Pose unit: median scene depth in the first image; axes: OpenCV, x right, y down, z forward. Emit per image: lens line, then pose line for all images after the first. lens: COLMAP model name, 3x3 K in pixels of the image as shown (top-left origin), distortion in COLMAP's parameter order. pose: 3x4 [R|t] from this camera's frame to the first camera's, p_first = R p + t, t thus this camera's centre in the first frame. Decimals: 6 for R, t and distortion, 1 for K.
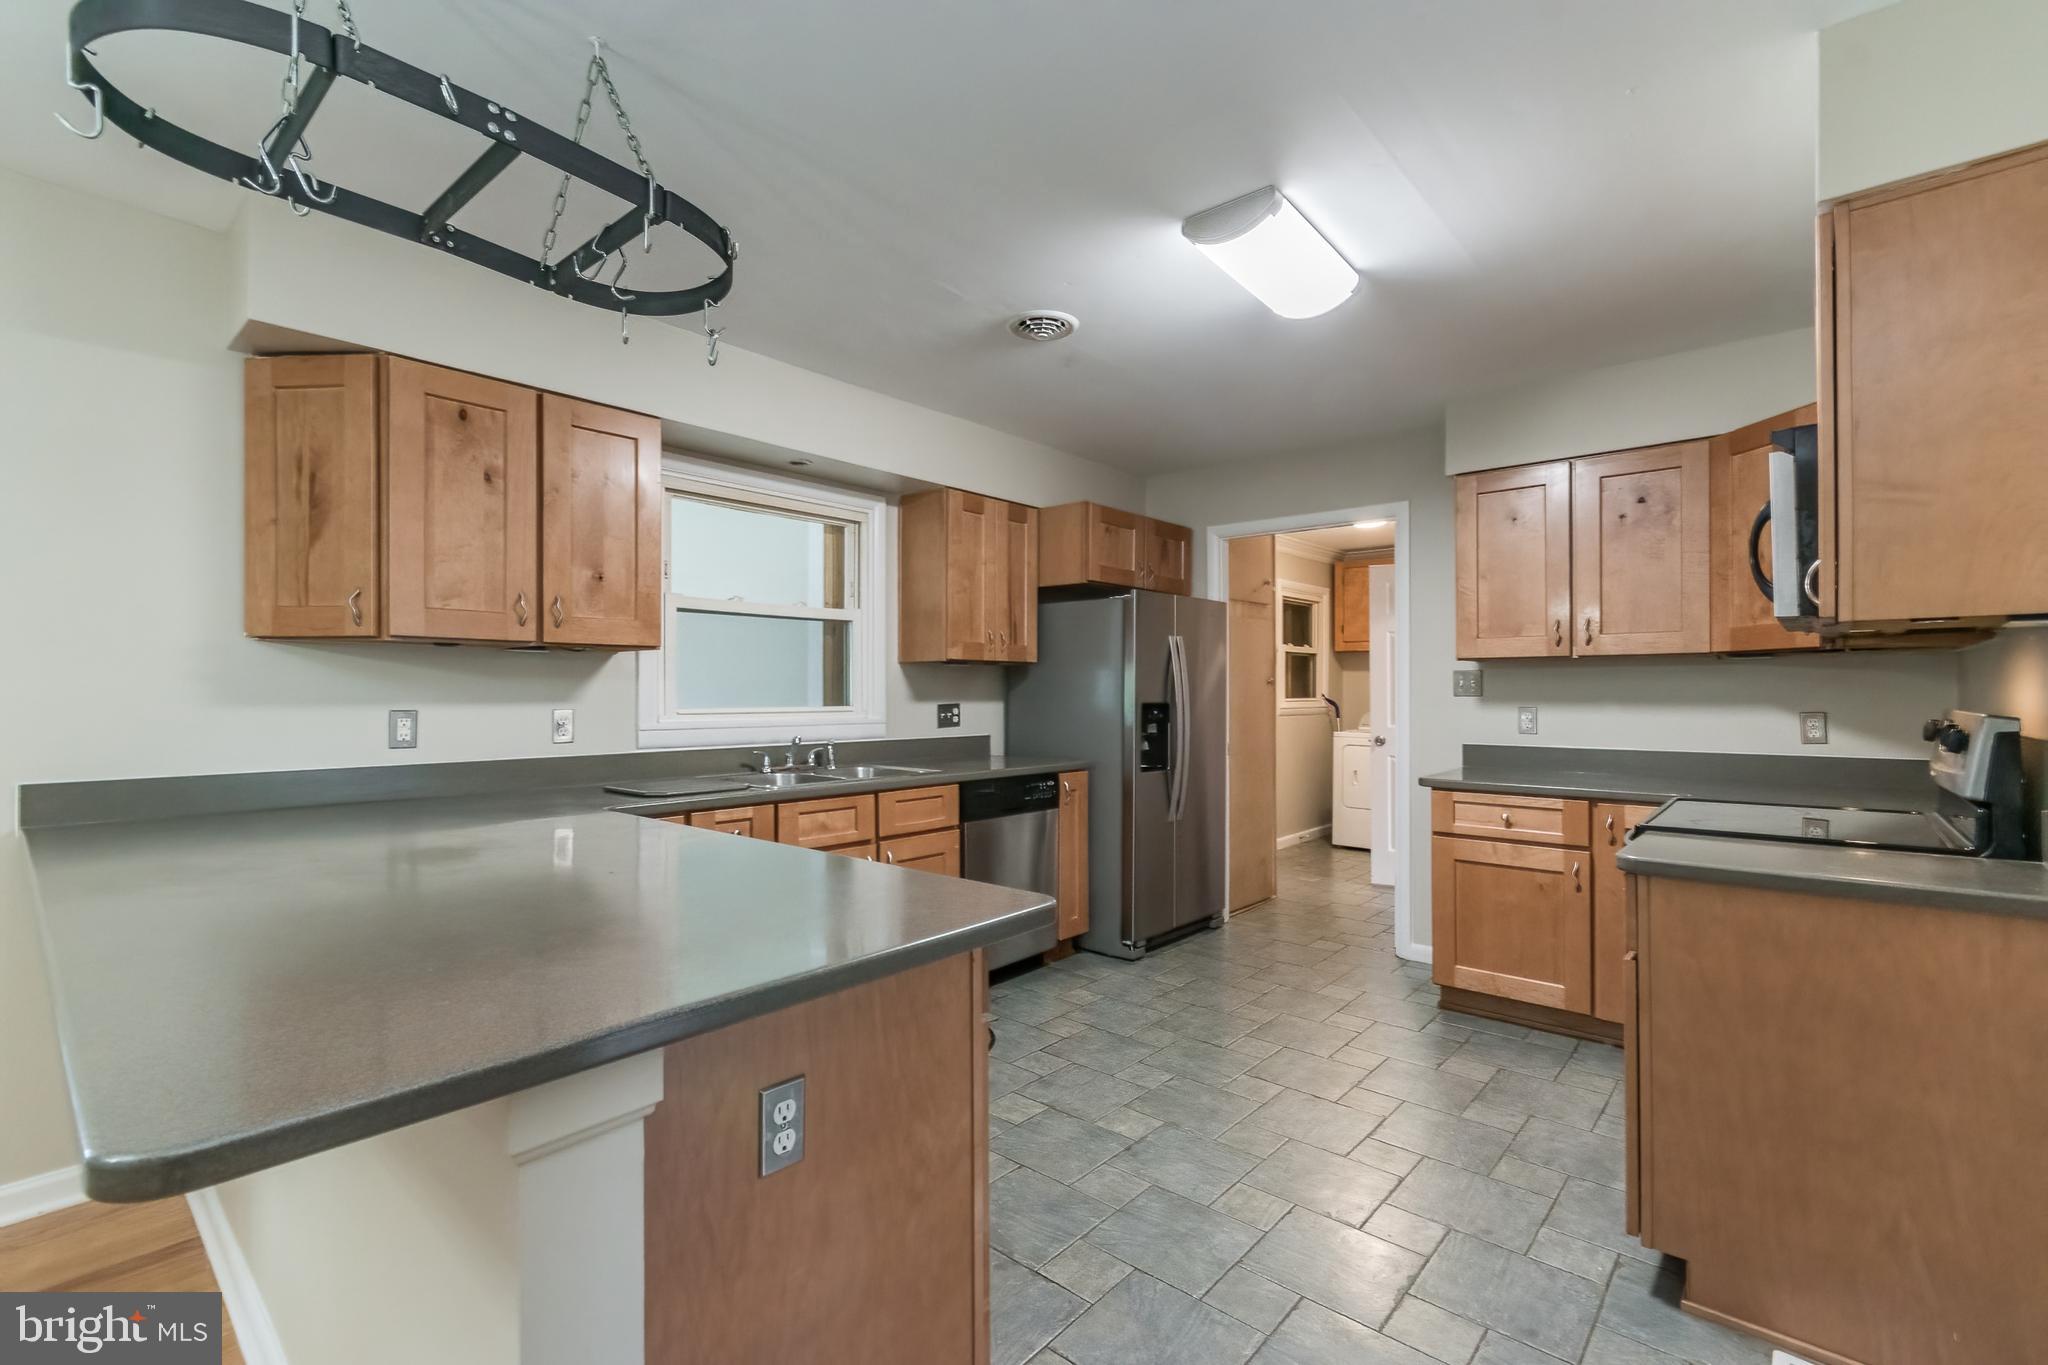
lens RADIAL K [[902.2, 0, 1024.0], [0, 902.2, 682.5], [0, 0, 1]] dist [-0.000402, 0.000063]
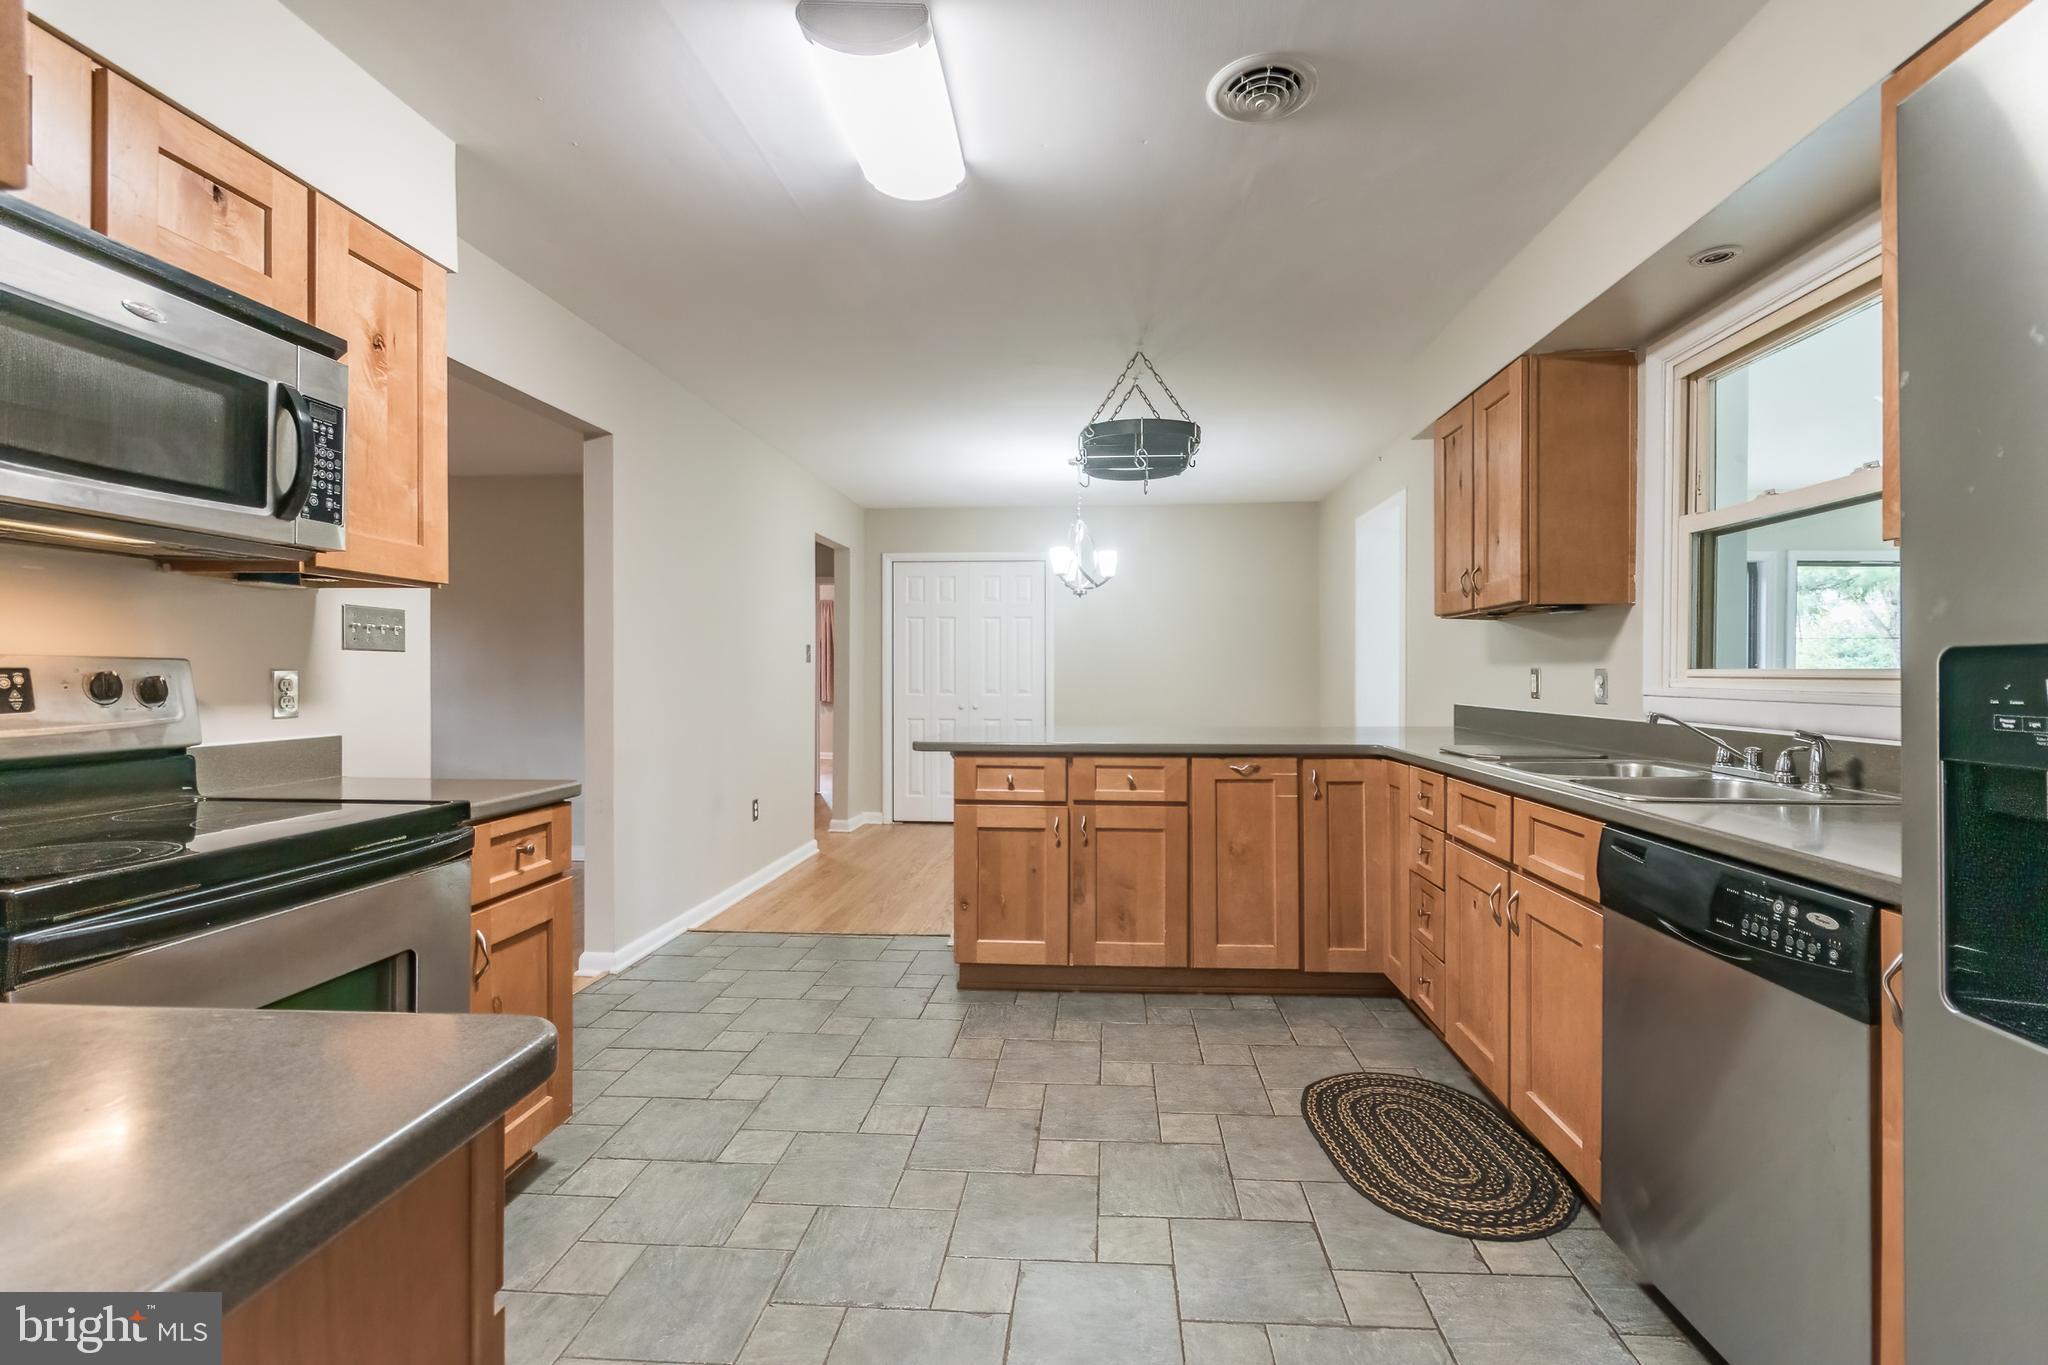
lens RADIAL K [[910.1, 0, 1040.2], [0, 910.1, 671.9], [0, 0, 1]] dist [-0.001887, -0.000052]
pose [[-0.798760, -0.001043, -0.601649, 0.468604], [0.005224, 0.999949, -0.008669, 0.032417], [0.601627, -0.010068, -0.798713, 1.205900]]
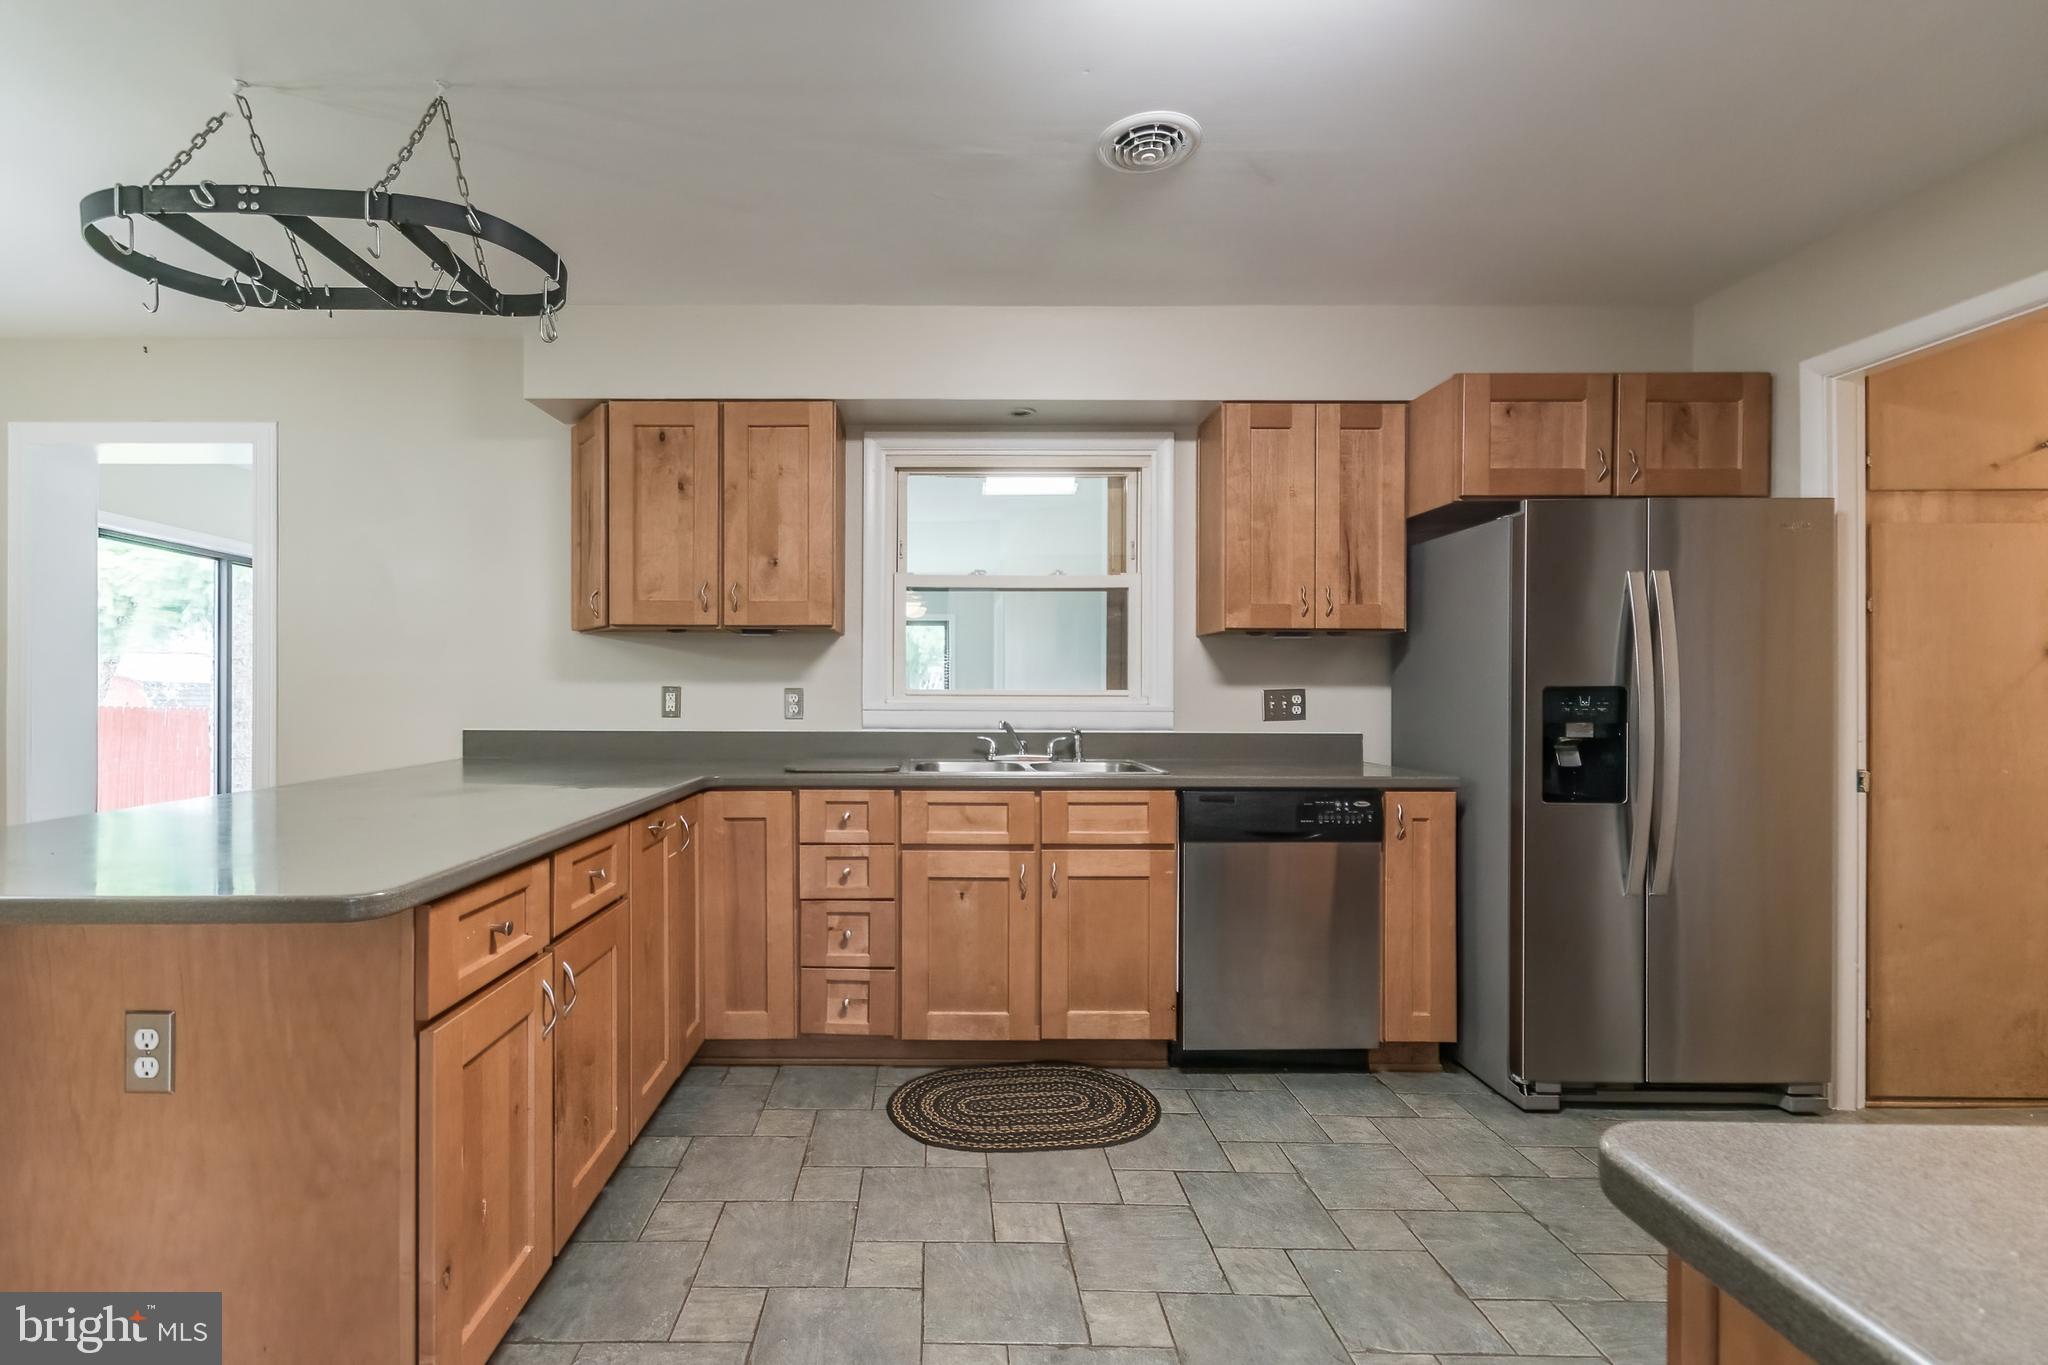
lens RADIAL K [[943.0, 0, 931.0], [0, 943.0, 685.8], [0, 0, 1]] dist [0.000575, 0.000231]
pose [[0.654105, -0.000522, -0.756403, 0.392926], [0.004500, 0.999985, 0.003202, 0.020907], [0.756390, -0.005498, 0.654098, 0.326806]]
